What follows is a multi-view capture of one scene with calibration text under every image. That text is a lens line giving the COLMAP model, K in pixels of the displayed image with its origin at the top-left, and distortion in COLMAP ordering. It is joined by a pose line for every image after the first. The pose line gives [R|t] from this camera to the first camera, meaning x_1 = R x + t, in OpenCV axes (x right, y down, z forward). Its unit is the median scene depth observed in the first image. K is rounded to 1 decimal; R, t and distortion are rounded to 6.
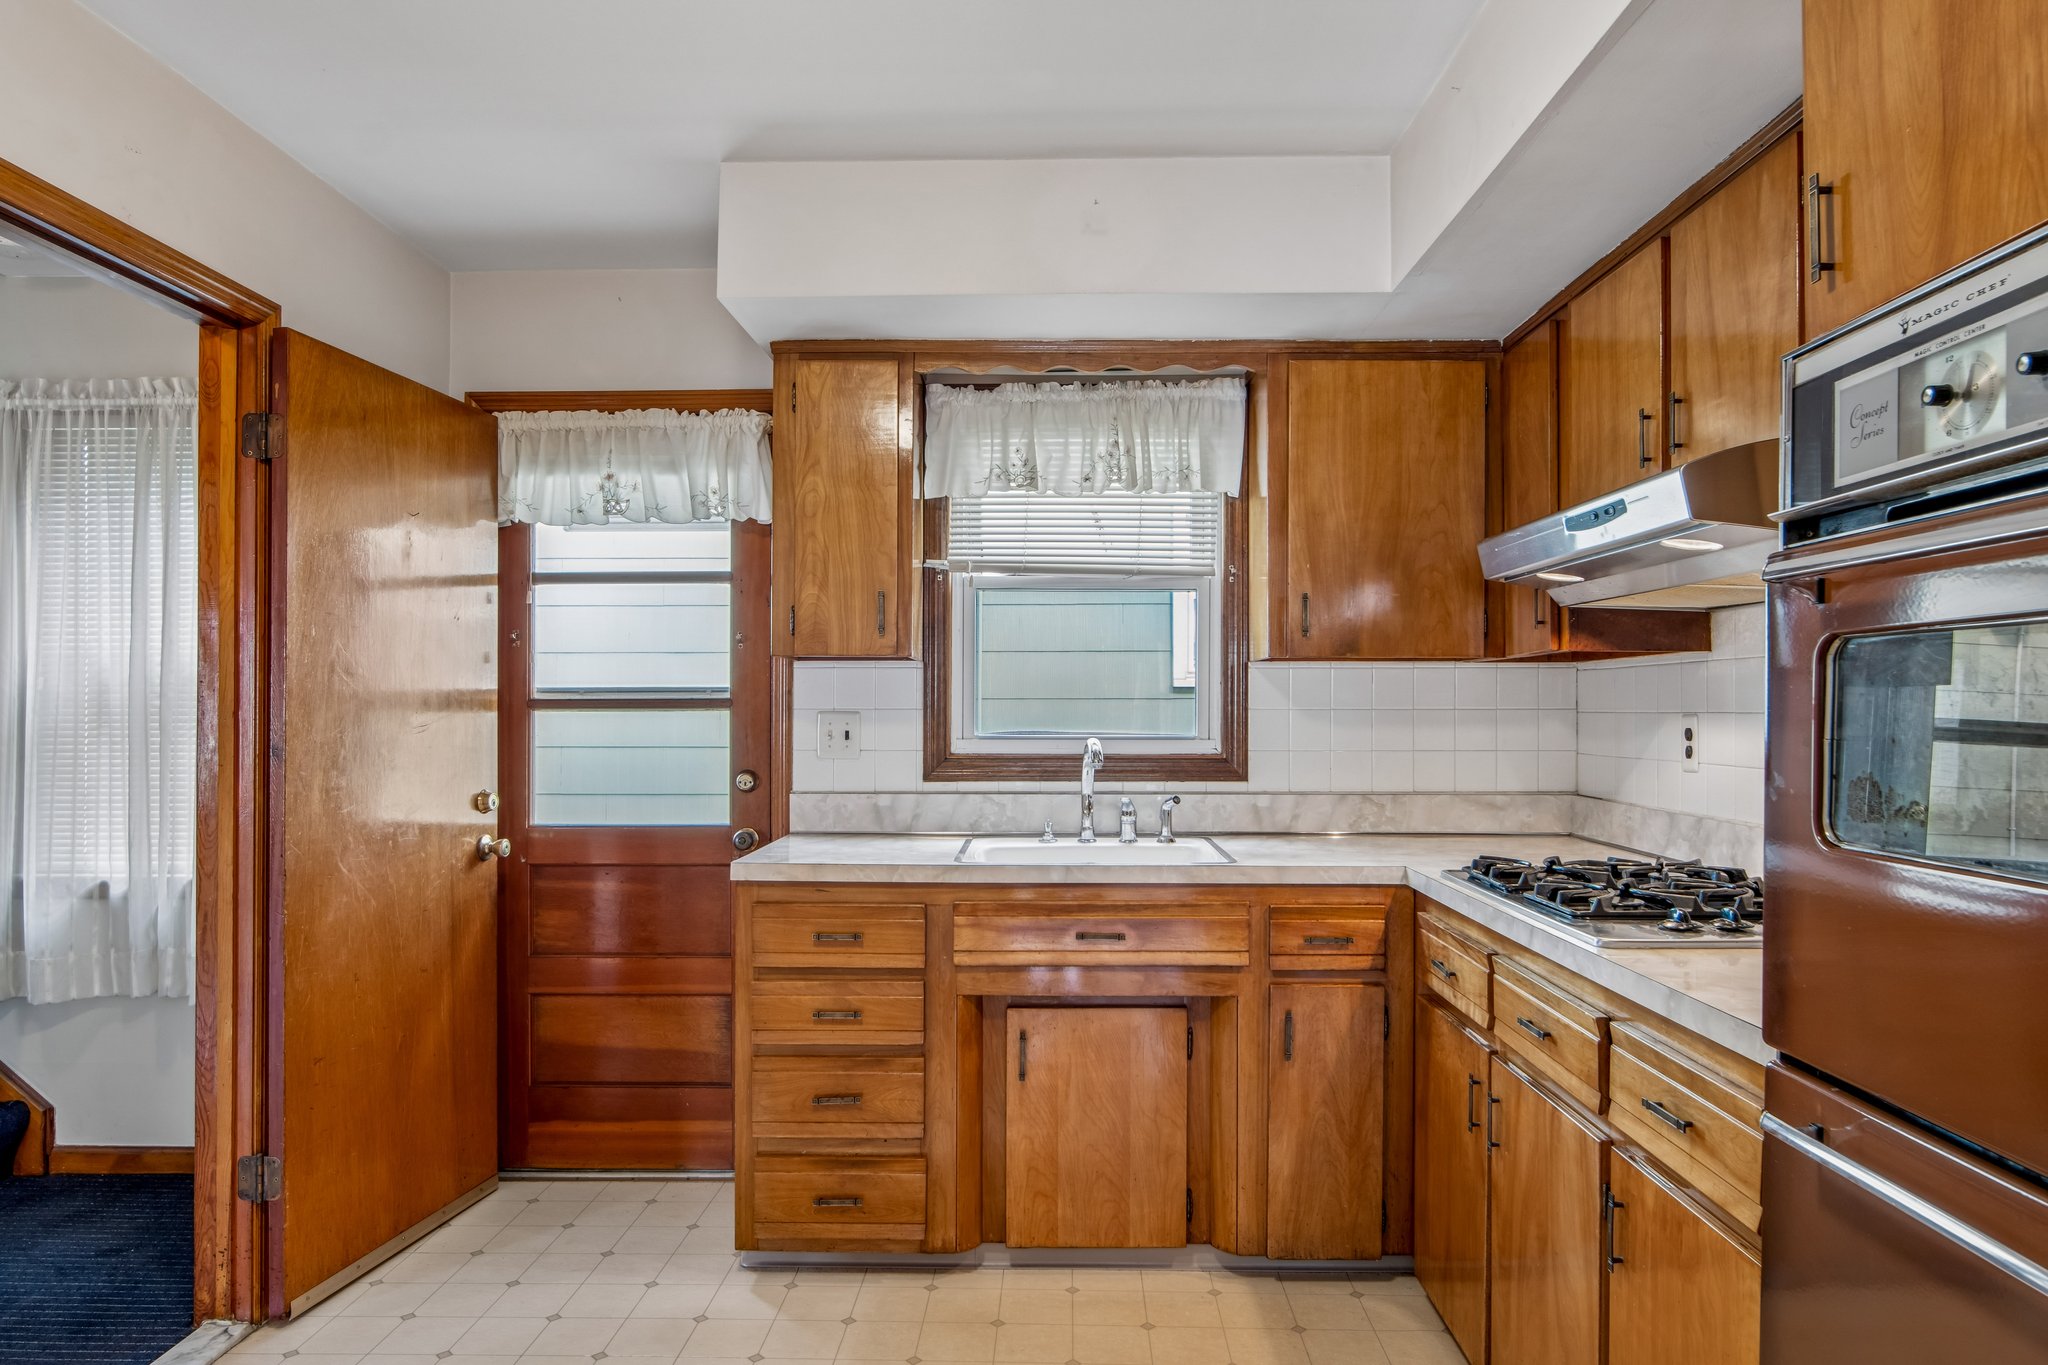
lens RADIAL K [[1260.3, 0, 1035.3], [0, 1260.3, 705.5], [0, 0, 1]] dist [-0.012305, 0.002442]
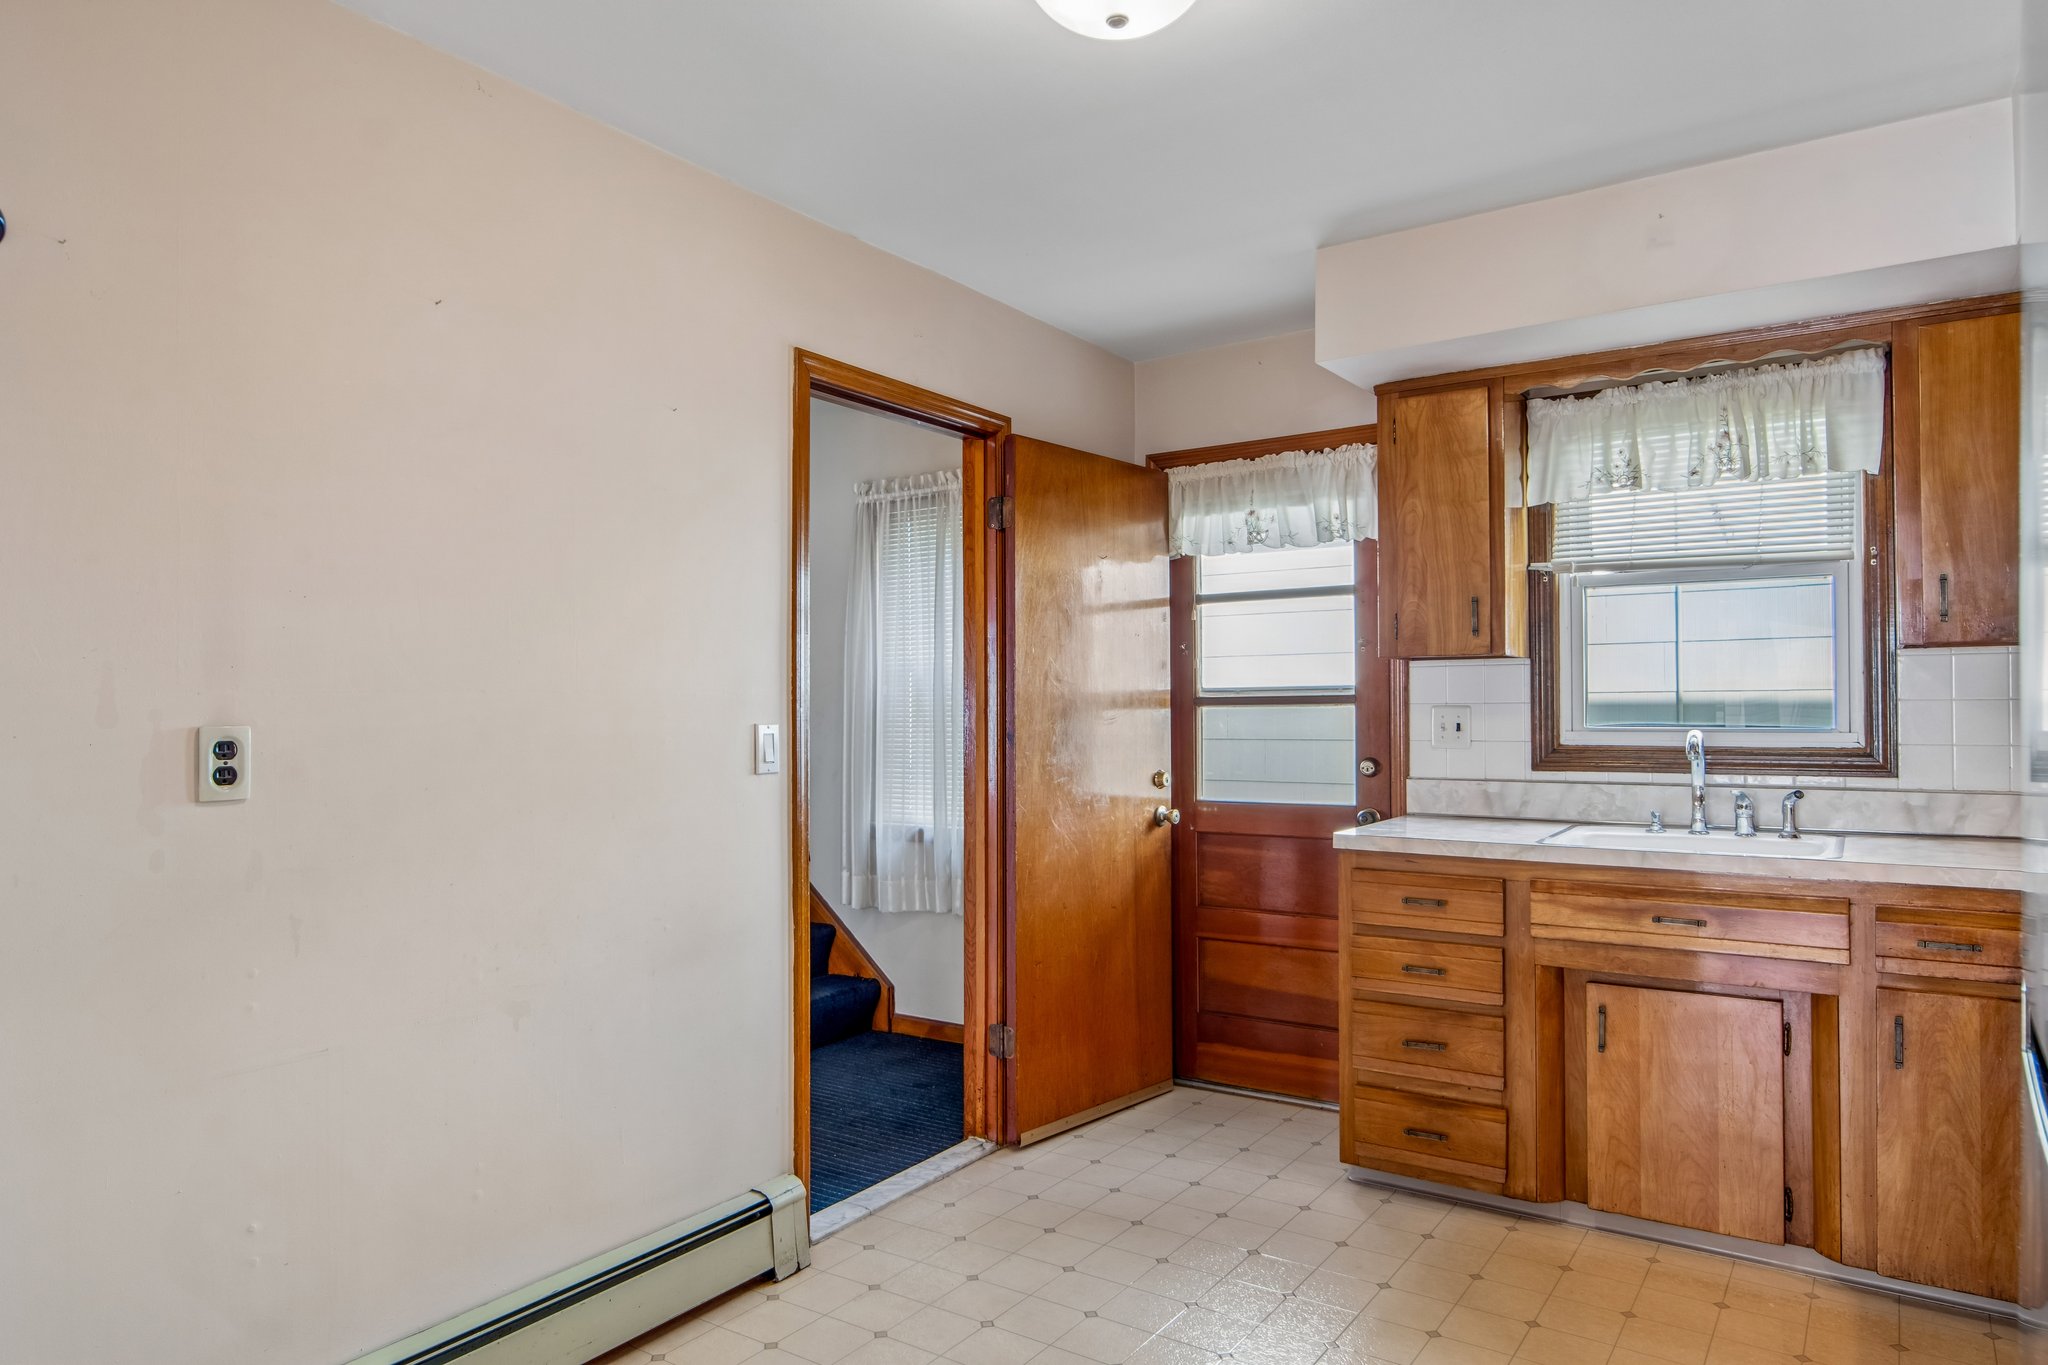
lens RADIAL K [[1271.7, 0, 1024.0], [0, 1271.7, 682.5], [0, 0, 1]] dist [-0.011058, 0.004058]
pose [[0.834422, -0.016836, -0.550869, 0.173969], [0.008653, 0.999810, -0.017449, 0.000696], [0.551059, 0.009793, 0.834409, -0.160129]]
